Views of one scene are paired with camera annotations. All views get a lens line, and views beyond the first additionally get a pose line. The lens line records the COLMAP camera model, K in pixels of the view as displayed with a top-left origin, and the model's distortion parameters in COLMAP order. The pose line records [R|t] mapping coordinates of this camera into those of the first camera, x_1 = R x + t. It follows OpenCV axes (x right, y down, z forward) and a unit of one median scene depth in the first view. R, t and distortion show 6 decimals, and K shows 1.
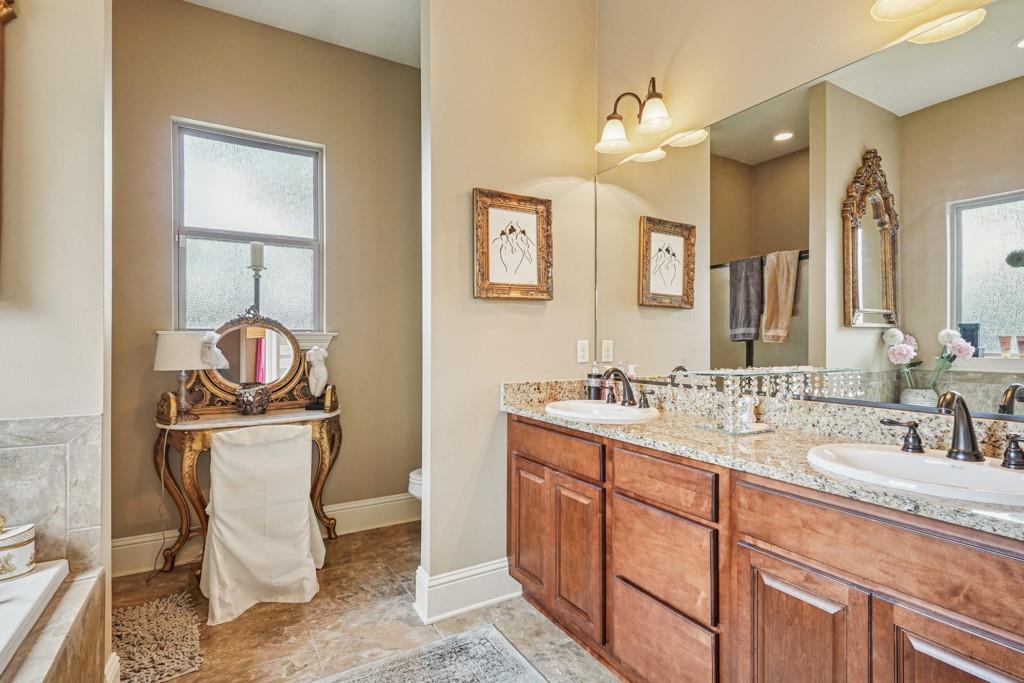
lens RADIAL K [[502.5, 0, 510.2], [0, 502.5, 335.7], [0, 0, 1]] dist [0.018149, -0.006279]
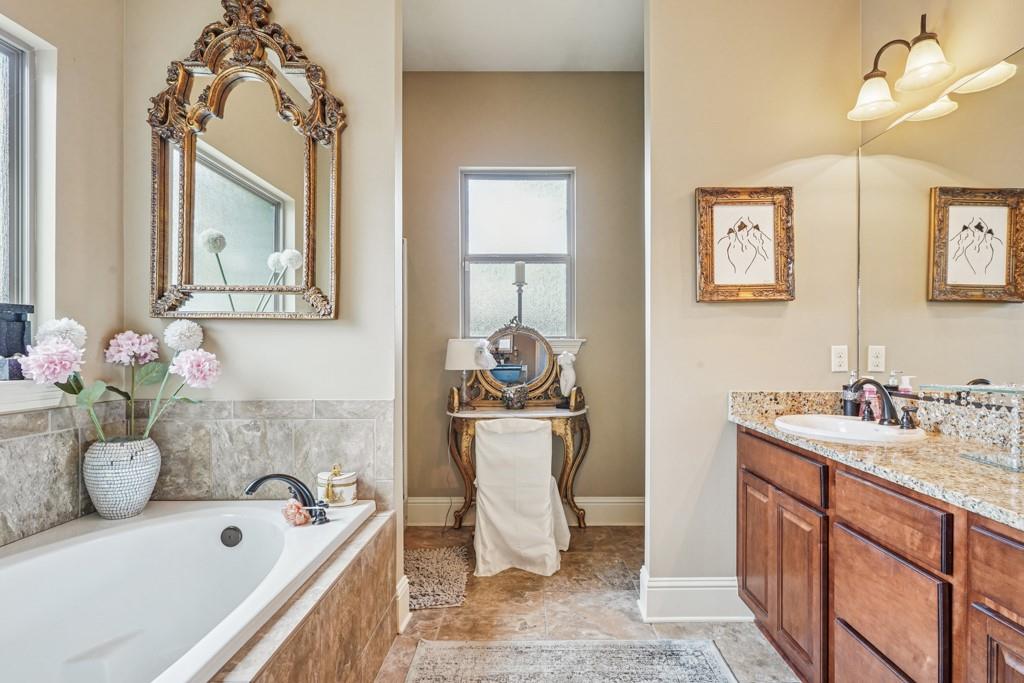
lens RADIAL K [[502.5, 0, 522.1], [0, 502.5, 346.1], [0, 0, 1]] dist [0.018149, -0.006279]
pose [[0.870150, -0.001740, -0.492784, 0.113242], [0.006498, 0.999947, 0.007943, 0.000042], [0.492745, -0.010113, 0.870115, -0.011063]]
